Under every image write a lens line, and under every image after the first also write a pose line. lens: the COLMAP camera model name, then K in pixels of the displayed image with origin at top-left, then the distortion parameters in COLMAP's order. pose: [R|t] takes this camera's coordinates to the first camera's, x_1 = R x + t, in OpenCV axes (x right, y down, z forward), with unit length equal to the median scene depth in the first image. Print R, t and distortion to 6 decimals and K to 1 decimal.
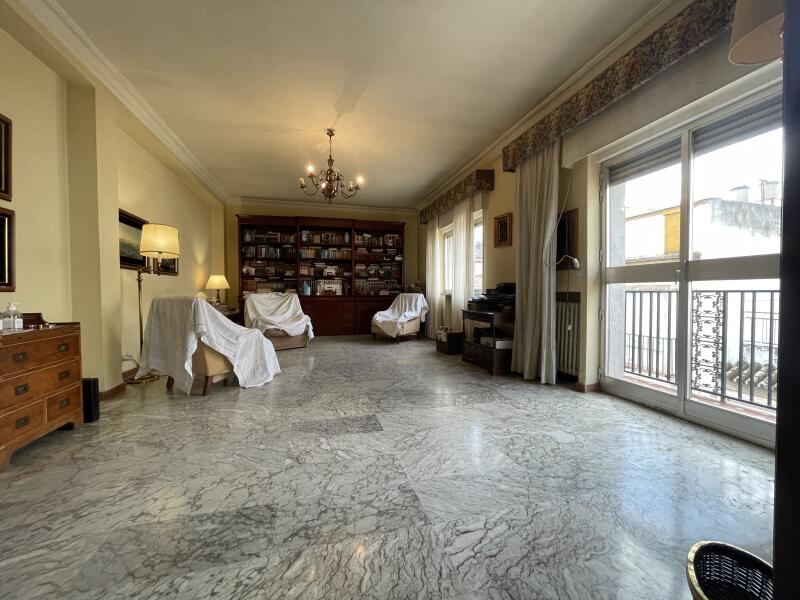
lens RADIAL K [[323.8, 0, 401.9], [0, 323.8, 300.3], [0, 0, 1]] dist [0.000238, -0.000703]
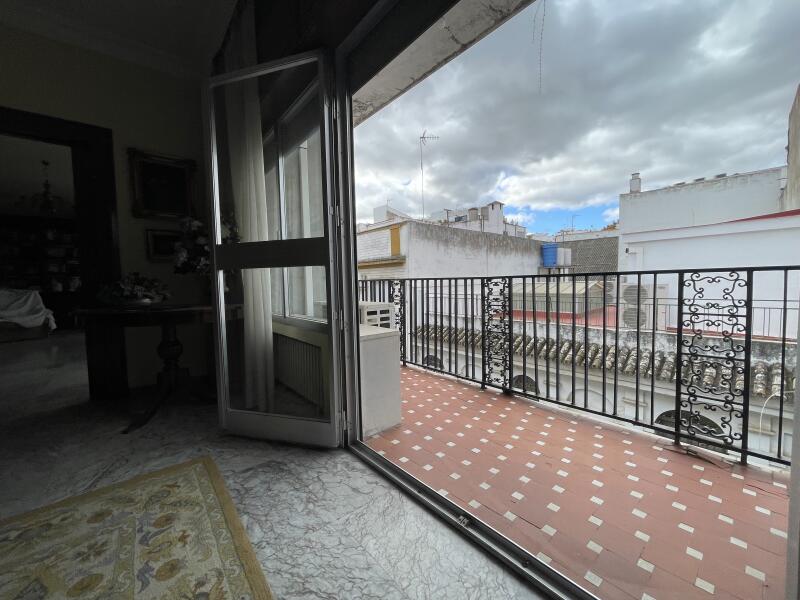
lens RADIAL K [[323.8, 0, 405.6], [0, 323.8, 301.2], [0, 0, 1]] dist [0.000238, -0.000703]
pose [[0.904931, -0.043090, 0.423372, 0.417805], [0.031645, 0.998920, 0.034030, 0.023502], [-0.424381, -0.017397, 0.905317, -0.636552]]
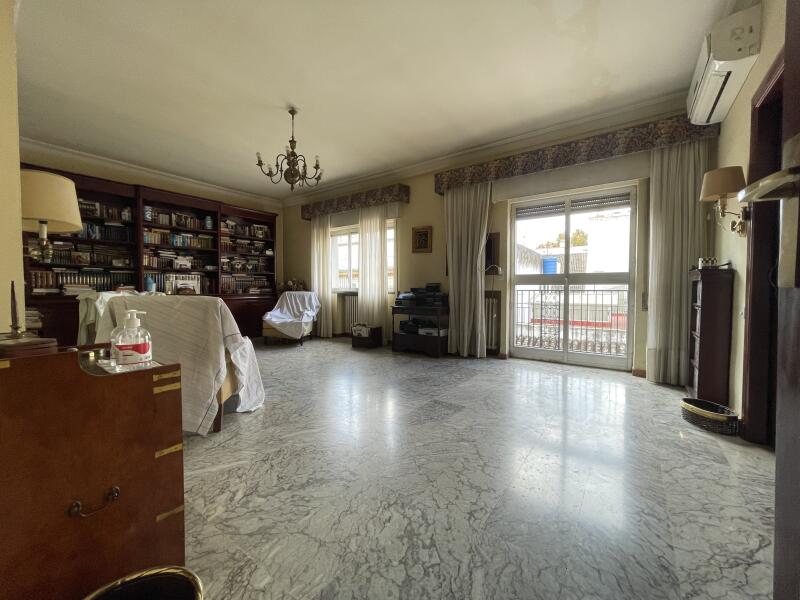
lens RADIAL K [[323.8, 0, 401.7], [0, 323.8, 299.4], [0, 0, 1]] dist [0.000238, -0.000703]
pose [[0.775666, -0.016829, 0.630919, -0.467001], [0.014437, 0.999856, 0.008920, -0.003467], [-0.630978, 0.002190, 0.775797, 0.105475]]
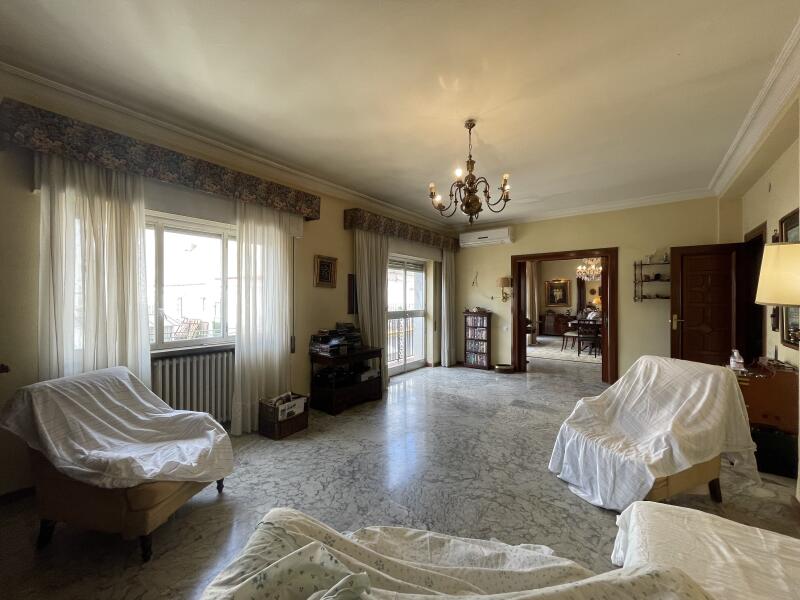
lens RADIAL K [[323.8, 0, 401.3], [0, 323.8, 298.3], [0, 0, 1]] dist [0.000238, -0.000703]
pose [[-0.612413, 0.004268, 0.790527, -0.575932], [0.022642, 0.999670, 0.012144, -0.126774], [-0.790214, 0.025336, -0.612307, 1.312534]]
